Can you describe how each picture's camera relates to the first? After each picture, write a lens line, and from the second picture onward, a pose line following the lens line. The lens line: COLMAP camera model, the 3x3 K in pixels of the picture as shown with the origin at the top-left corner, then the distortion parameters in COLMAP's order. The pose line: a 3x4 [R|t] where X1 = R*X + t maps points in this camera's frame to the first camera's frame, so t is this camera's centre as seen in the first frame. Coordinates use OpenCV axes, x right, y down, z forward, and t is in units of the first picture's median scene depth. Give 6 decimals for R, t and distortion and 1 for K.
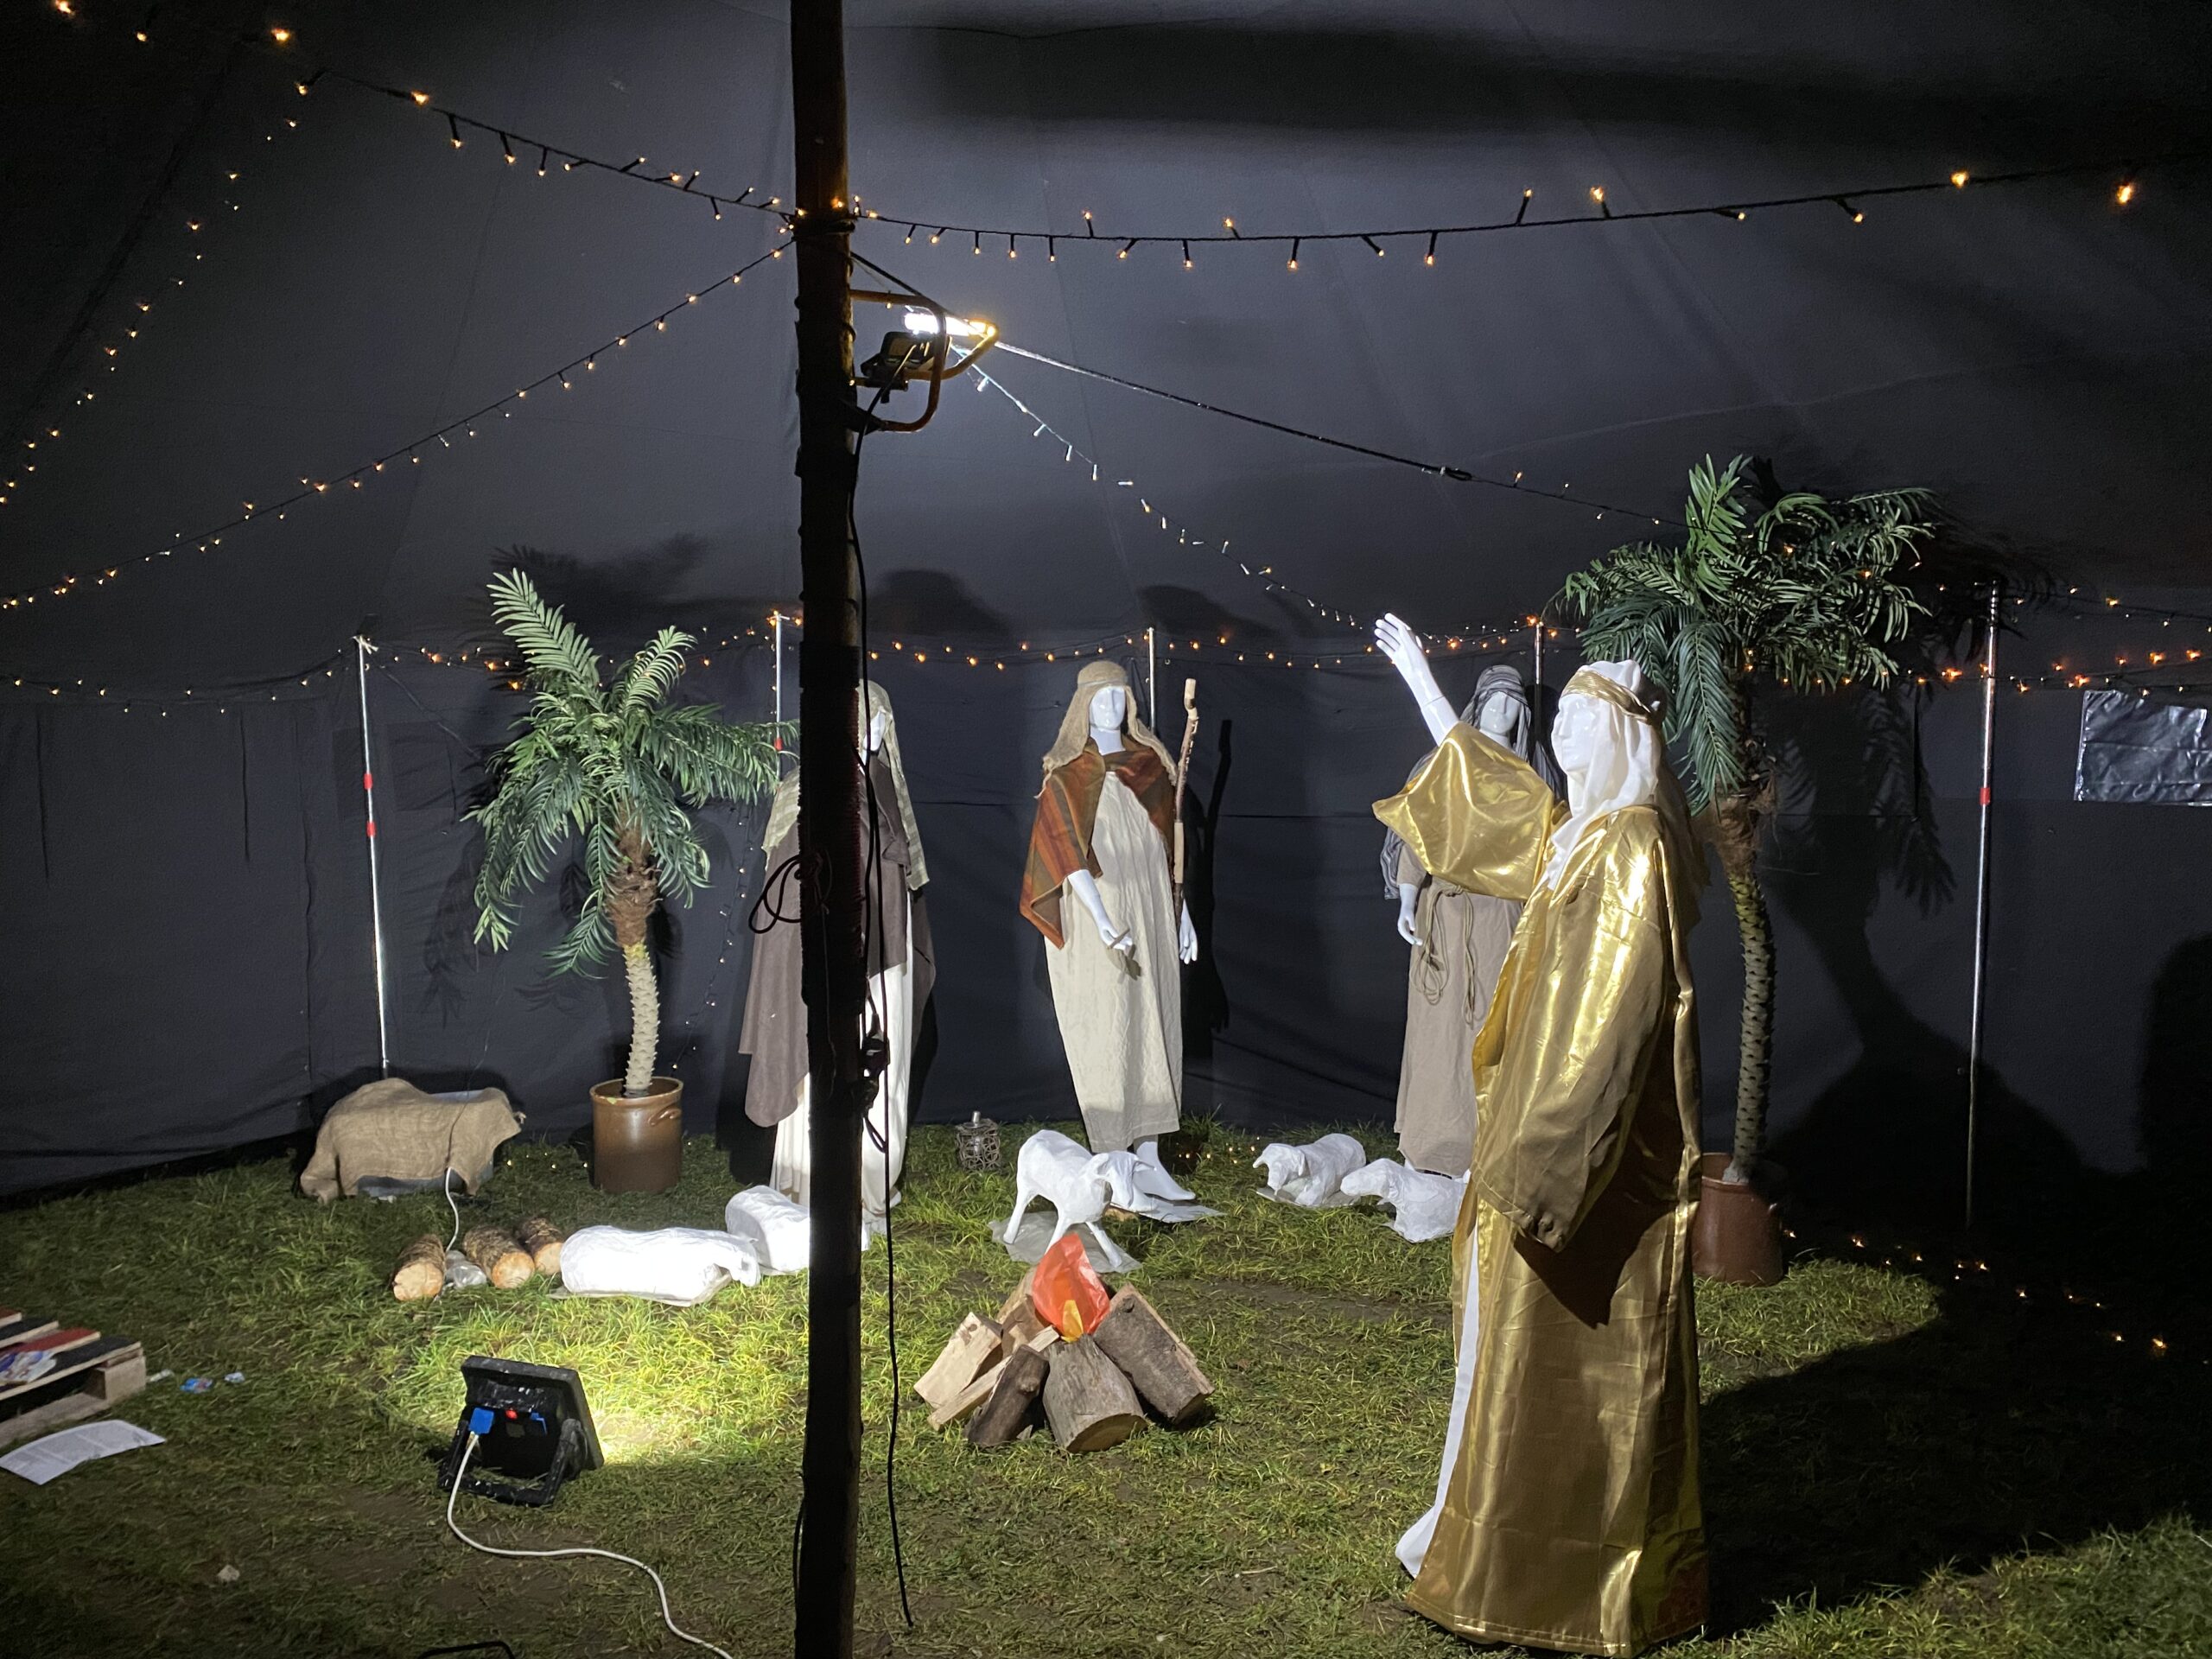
lens RADIAL K [[1689.5, 0, 1106.0], [0, 1689.5, 829.5], [0, 0, 1]] dist [0.106598, -0.230583]
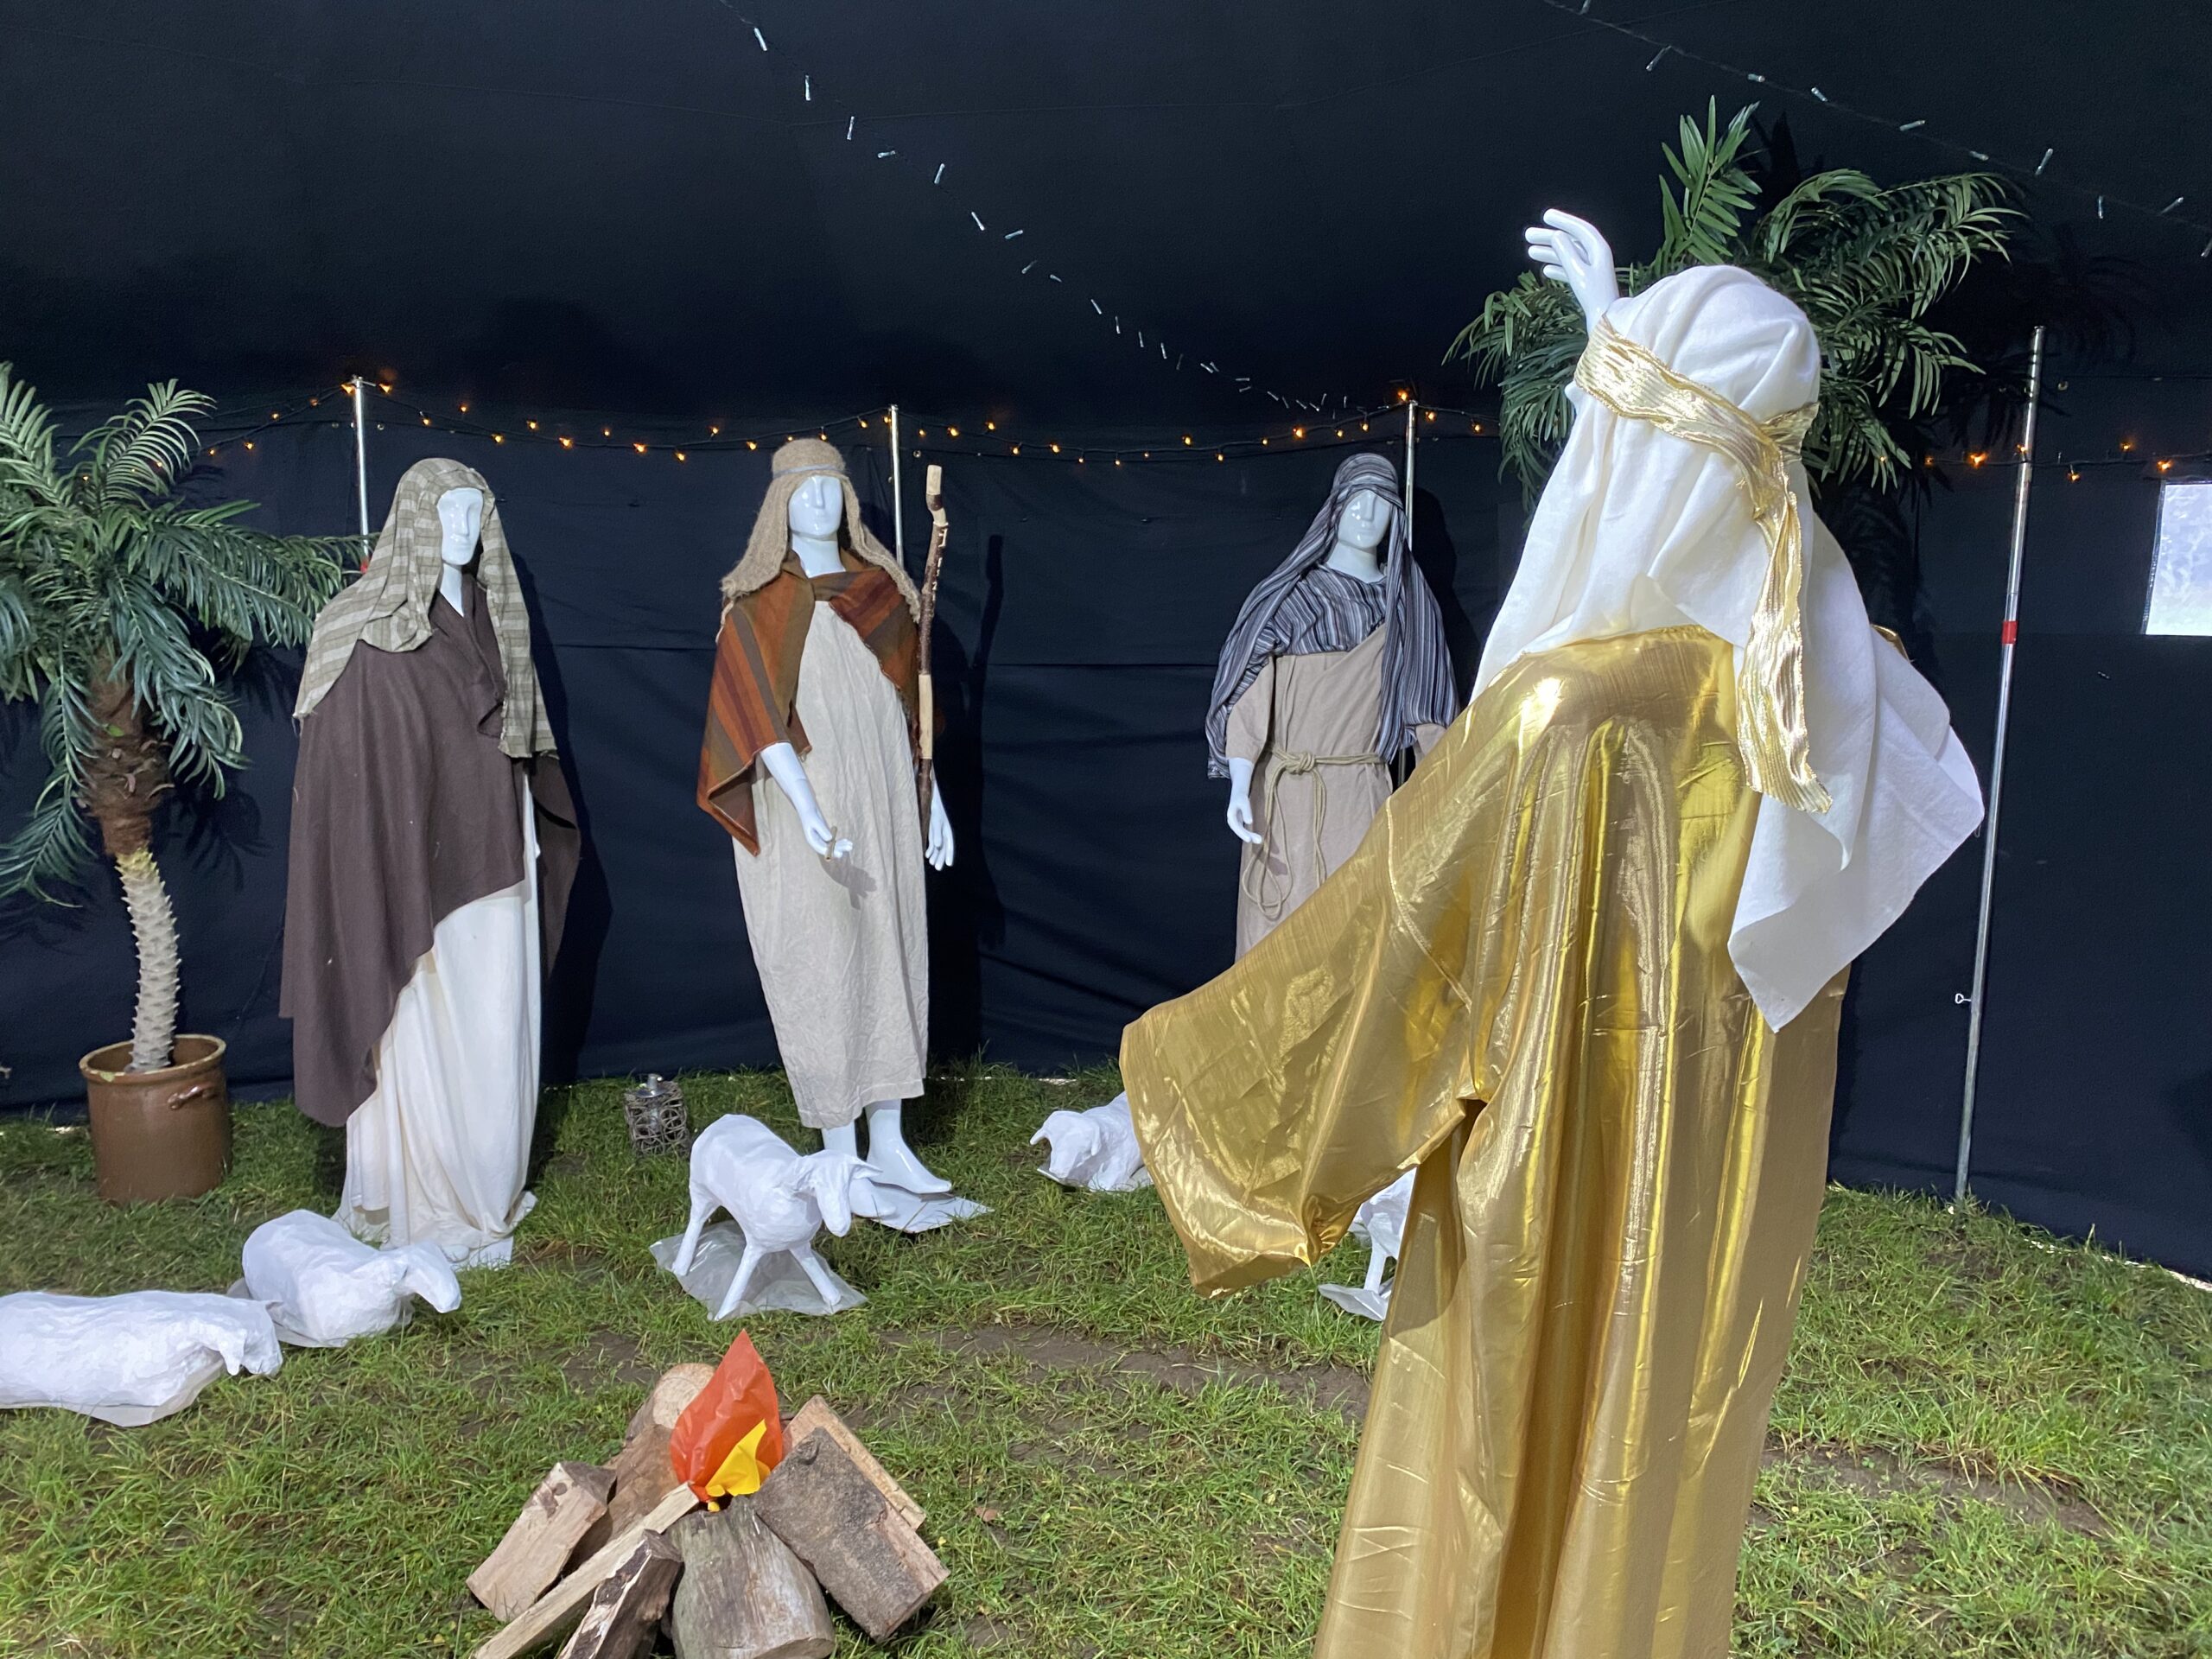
lens RADIAL K [[1713.1, 0, 1106.0], [0, 1713.1, 829.5], [0, 0, 1]] dist [0.111729, -0.207880]
pose [[0.993670, -0.012809, 0.111610, 0.038858], [0.003315, 0.996389, 0.084841, 0.000121], [-0.112293, -0.083934, 0.990124, 0.277711]]
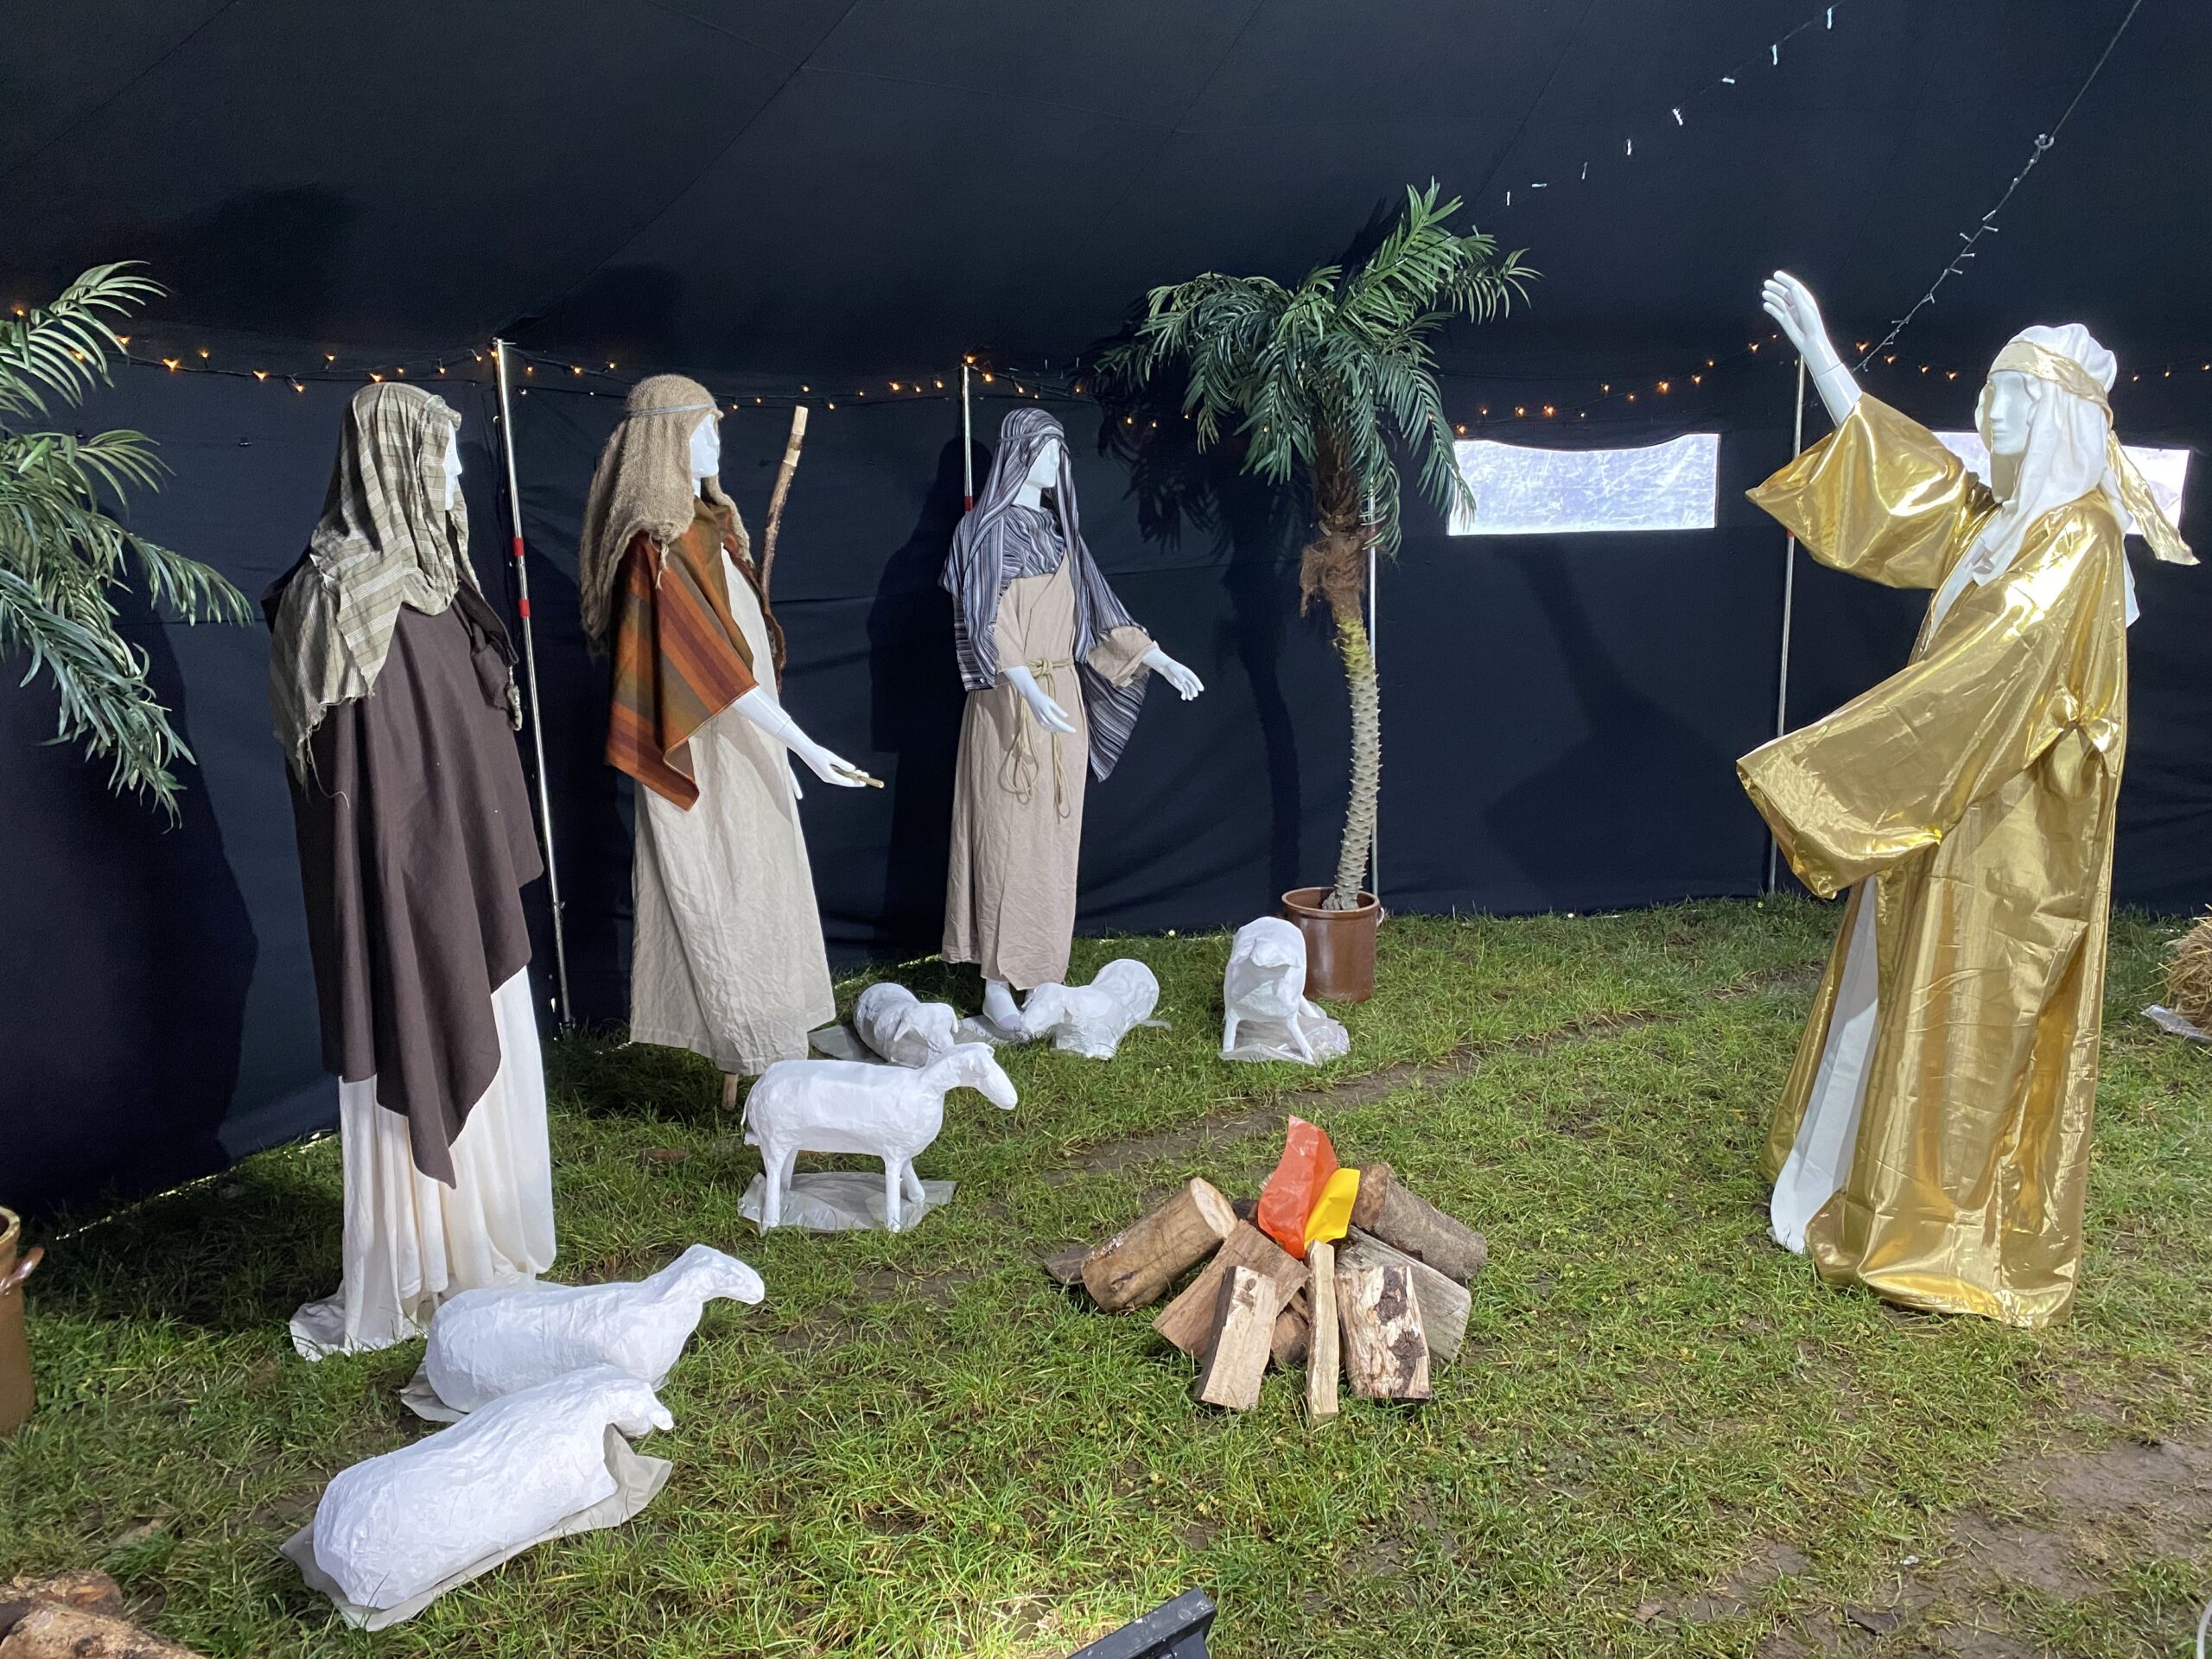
lens RADIAL K [[1689.5, 0, 1106.0], [0, 1689.5, 829.5], [0, 0, 1]] dist [0.106598, -0.230583]
pose [[0.545677, -0.166523, 0.821284, -0.507704], [0.079181, 0.985918, 0.147295, -0.008506], [-0.834246, -0.015345, 0.551178, 0.489607]]
